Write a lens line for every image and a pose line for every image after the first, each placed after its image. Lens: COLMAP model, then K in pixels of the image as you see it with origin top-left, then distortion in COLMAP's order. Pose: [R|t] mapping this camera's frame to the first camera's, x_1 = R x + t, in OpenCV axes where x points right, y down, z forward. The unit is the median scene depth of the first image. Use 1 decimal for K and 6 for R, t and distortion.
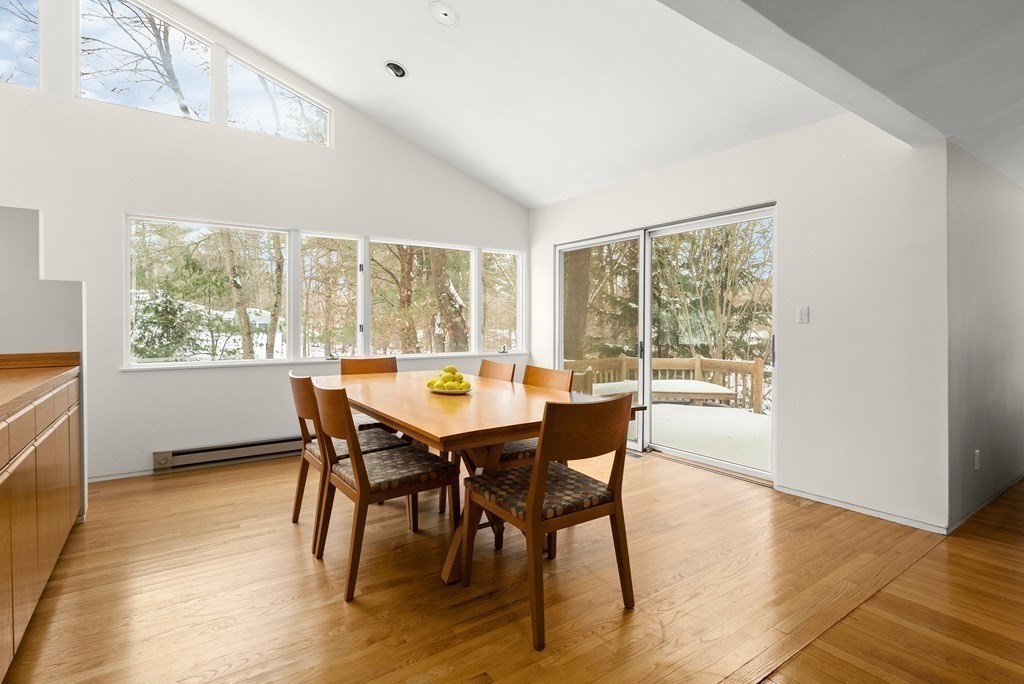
lens RADIAL K [[482.3, 0, 507.7], [0, 482.3, 336.6], [0, 0, 1]] dist [-0.002264, -0.000474]
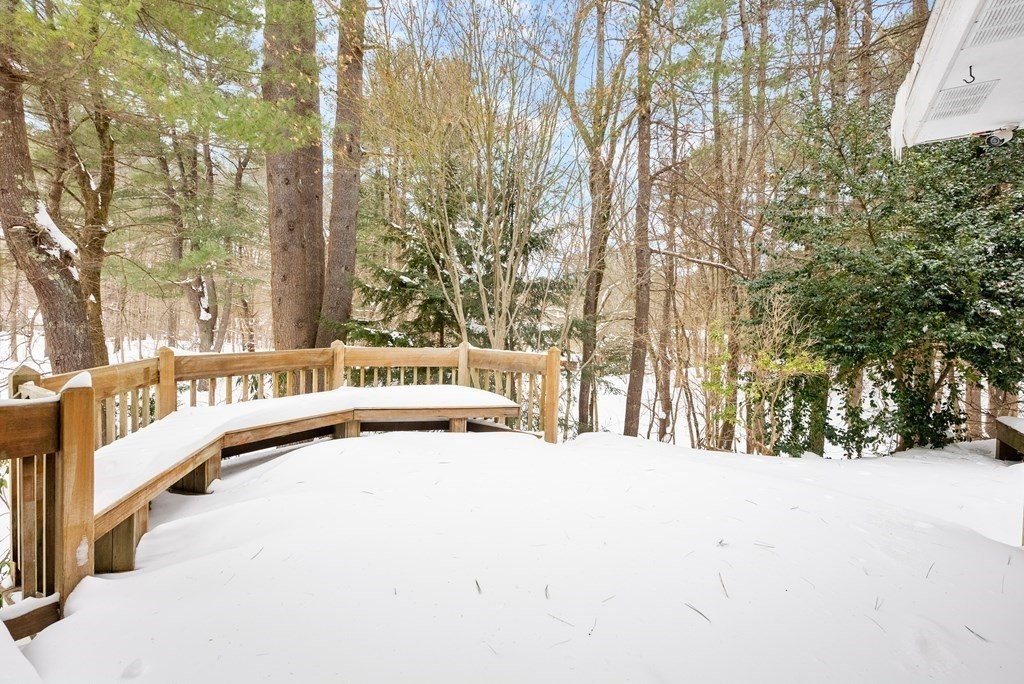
lens RADIAL K [[482.3, 0, 512.7], [0, 482.3, 337.0], [0, 0, 1]] dist [-0.002264, -0.000474]
pose [[0.919576, 0.005777, 0.392869, 0.158453], [-0.014035, 0.999737, 0.018151, 0.013976], [-0.392661, -0.022205, 0.919415, 0.311276]]
